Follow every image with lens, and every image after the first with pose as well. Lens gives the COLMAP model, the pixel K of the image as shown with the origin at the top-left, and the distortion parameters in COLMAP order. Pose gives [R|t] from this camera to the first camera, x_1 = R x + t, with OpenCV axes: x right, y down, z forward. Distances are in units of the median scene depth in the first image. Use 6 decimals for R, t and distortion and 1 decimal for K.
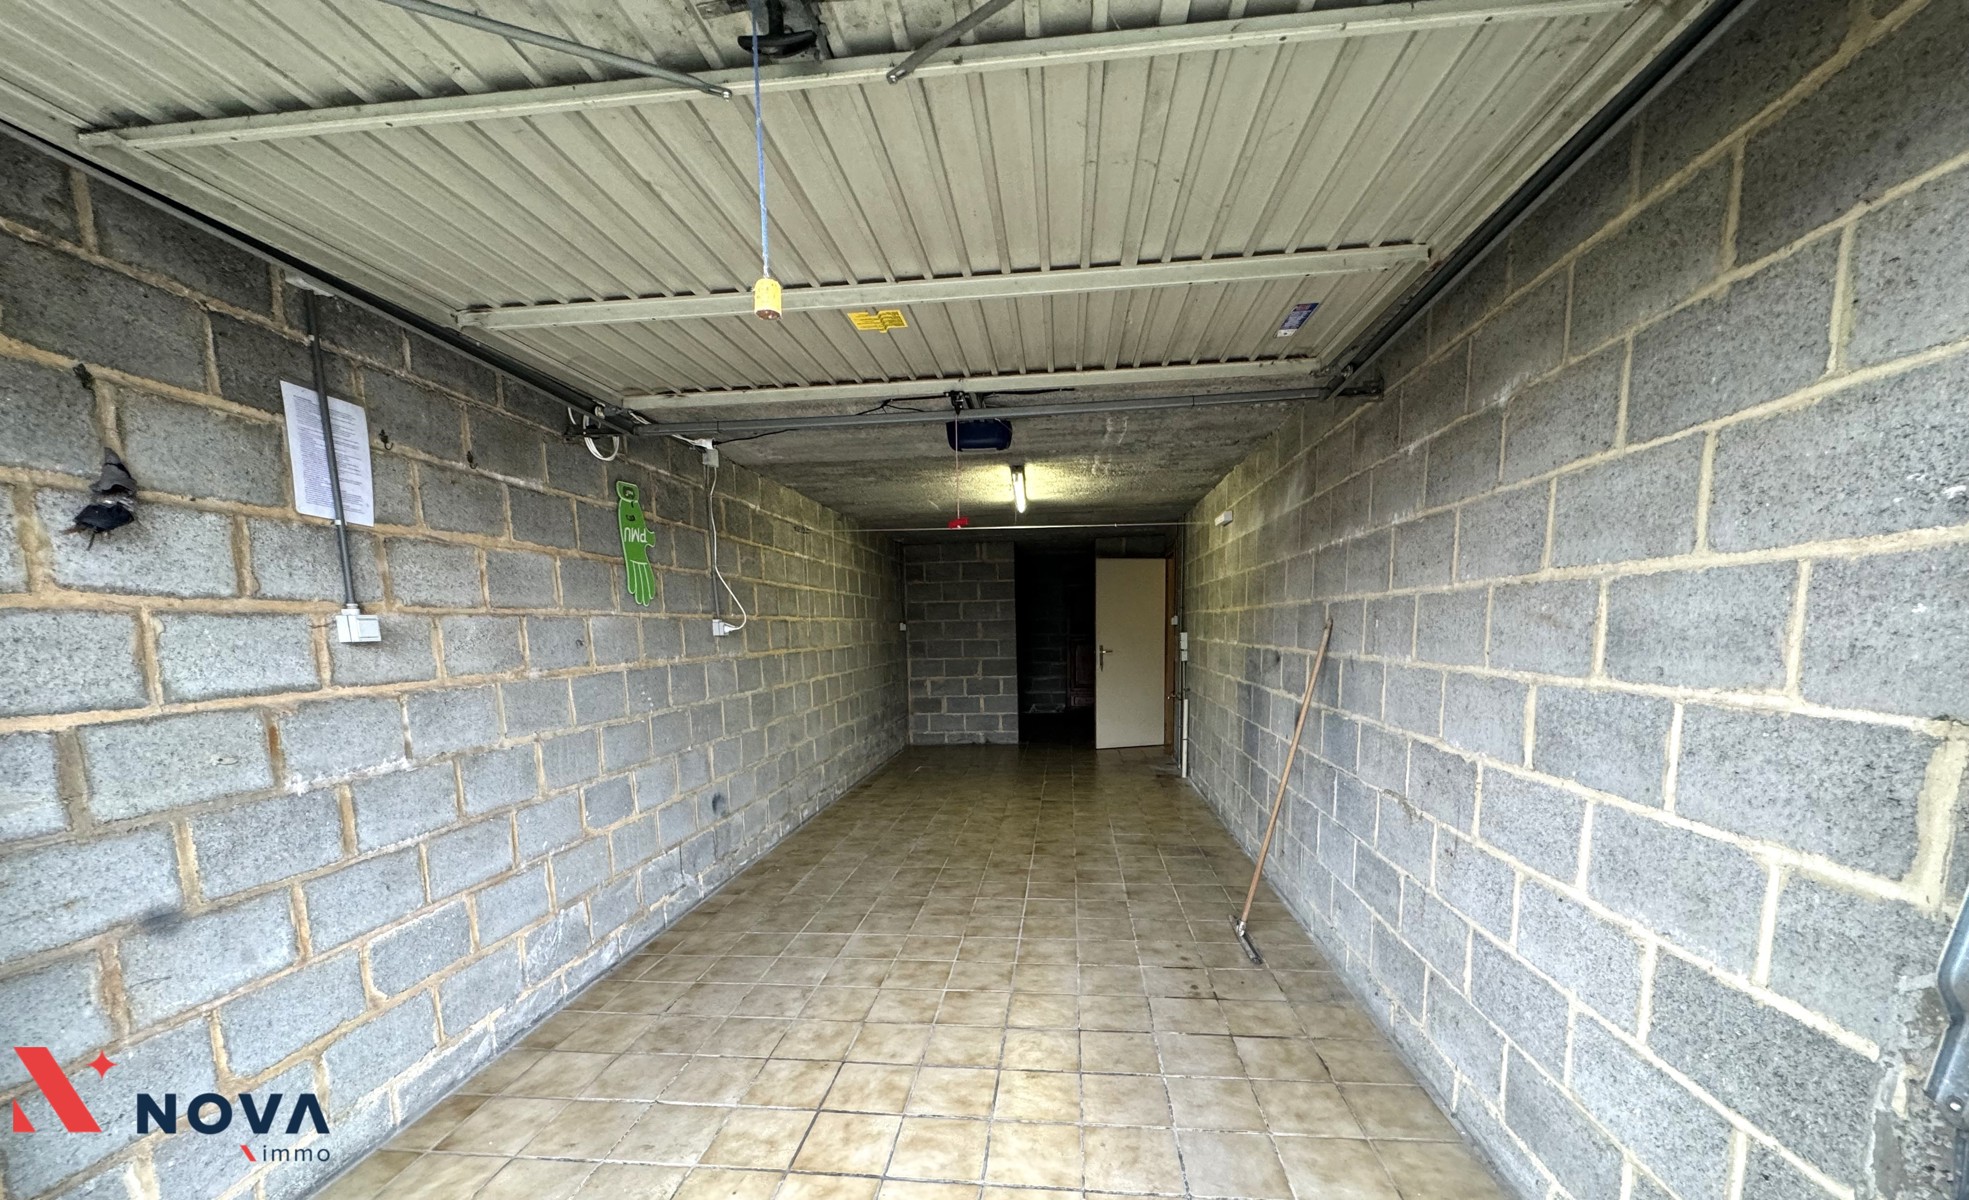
lens RADIAL K [[780.7, 0, 984.4], [0, 780.7, 738.1], [0, 0, 1]] dist [0.000943, 0.000009]
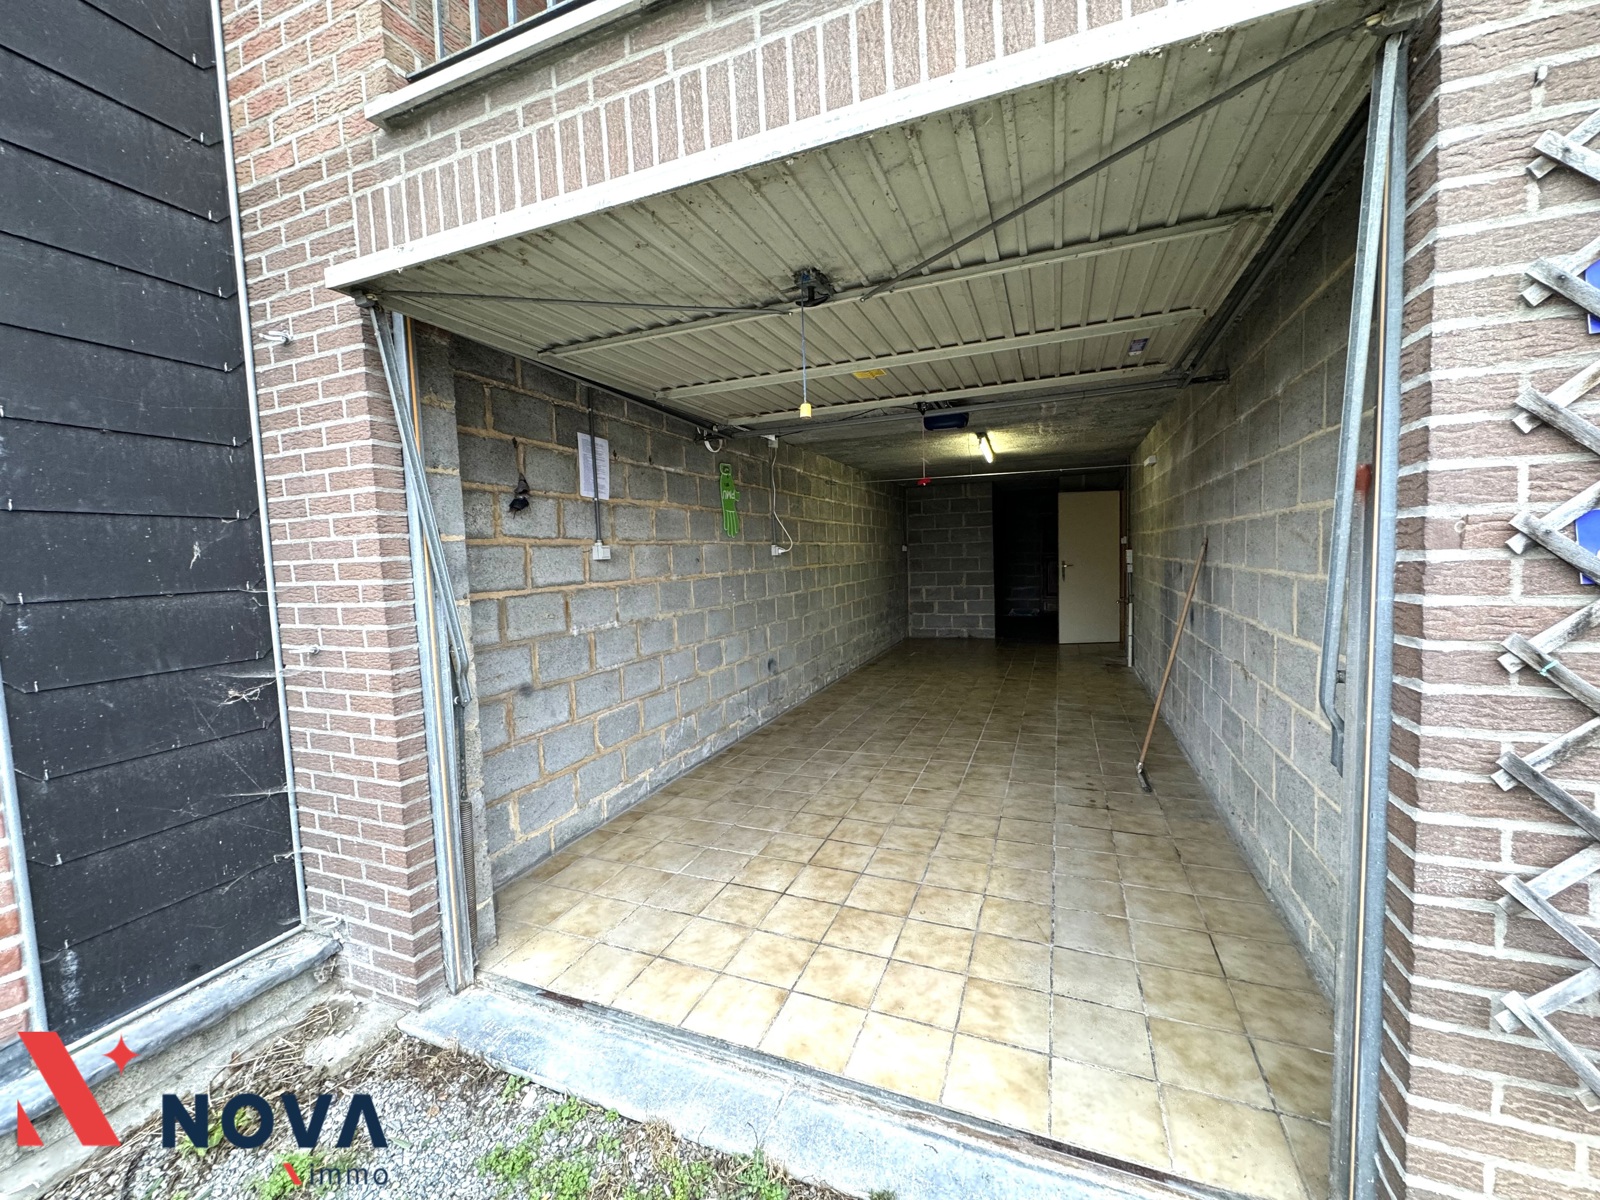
lens RADIAL K [[633.8, 0, 800.5], [0, 633.8, 601.0], [0, 0, 1]] dist [-0.002221, 0.000791]
pose [[0.960882, 0.008843, -0.276819, 0.087313], [-0.025330, 0.998107, -0.056037, 0.043250], [0.275799, 0.060857, 0.959287, -0.286331]]
